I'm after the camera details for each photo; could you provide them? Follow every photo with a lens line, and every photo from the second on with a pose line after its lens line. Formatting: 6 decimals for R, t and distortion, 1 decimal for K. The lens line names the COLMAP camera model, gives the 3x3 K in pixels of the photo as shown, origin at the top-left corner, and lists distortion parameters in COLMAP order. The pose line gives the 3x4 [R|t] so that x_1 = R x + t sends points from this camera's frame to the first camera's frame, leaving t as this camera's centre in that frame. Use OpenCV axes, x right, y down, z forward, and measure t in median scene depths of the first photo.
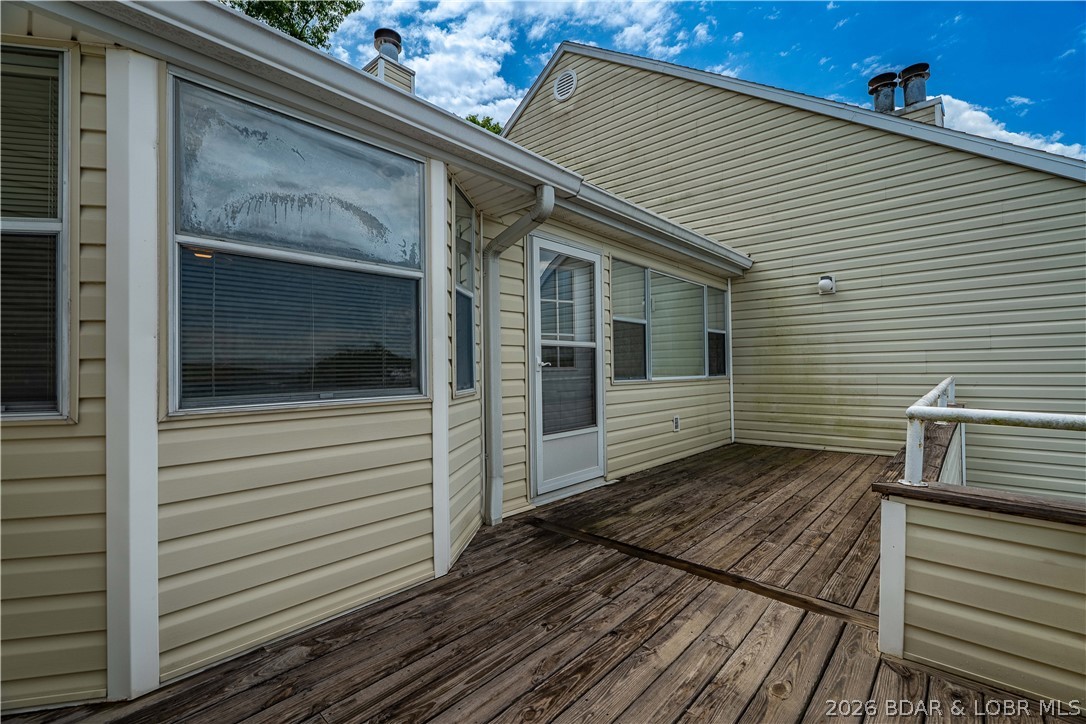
lens RADIAL K [[478.8, 0, 547.0], [0, 478.8, 359.9], [0, 0, 1]] dist [-0.003716, -0.000211]
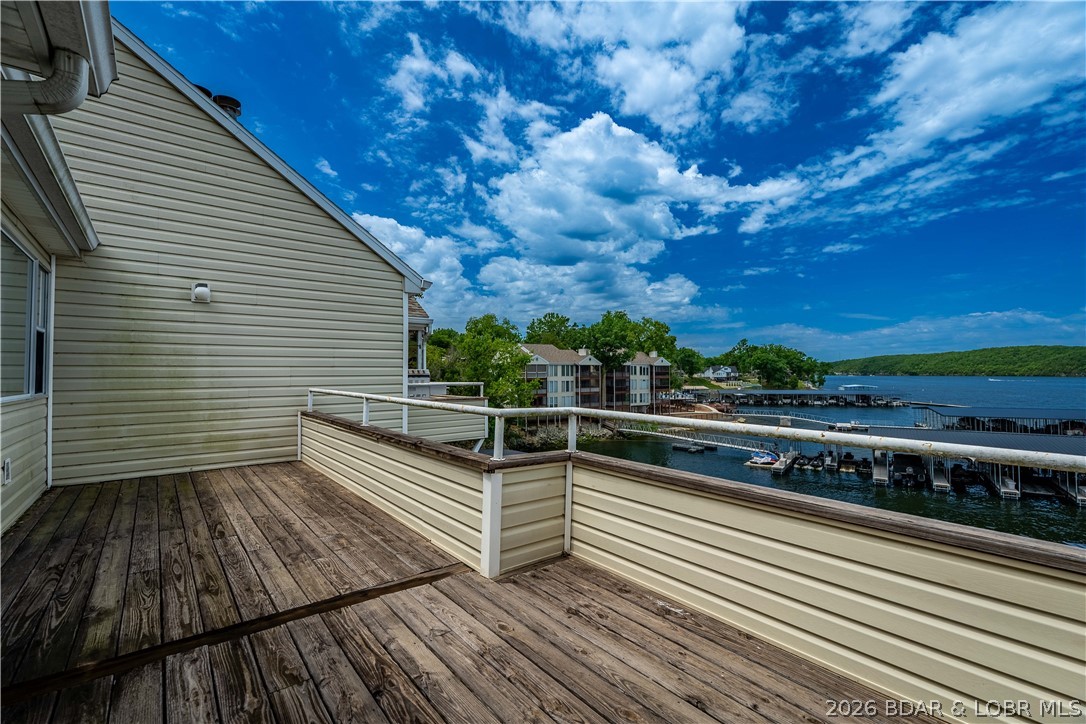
lens RADIAL K [[478.8, 0, 547.0], [0, 478.8, 359.9], [0, 0, 1]] dist [-0.003716, -0.000211]
pose [[0.144408, 0.040394, 0.988693, -0.464705], [-0.016942, 0.999121, -0.038345, -0.002643], [-0.989373, -0.011213, 0.144965, 0.385805]]
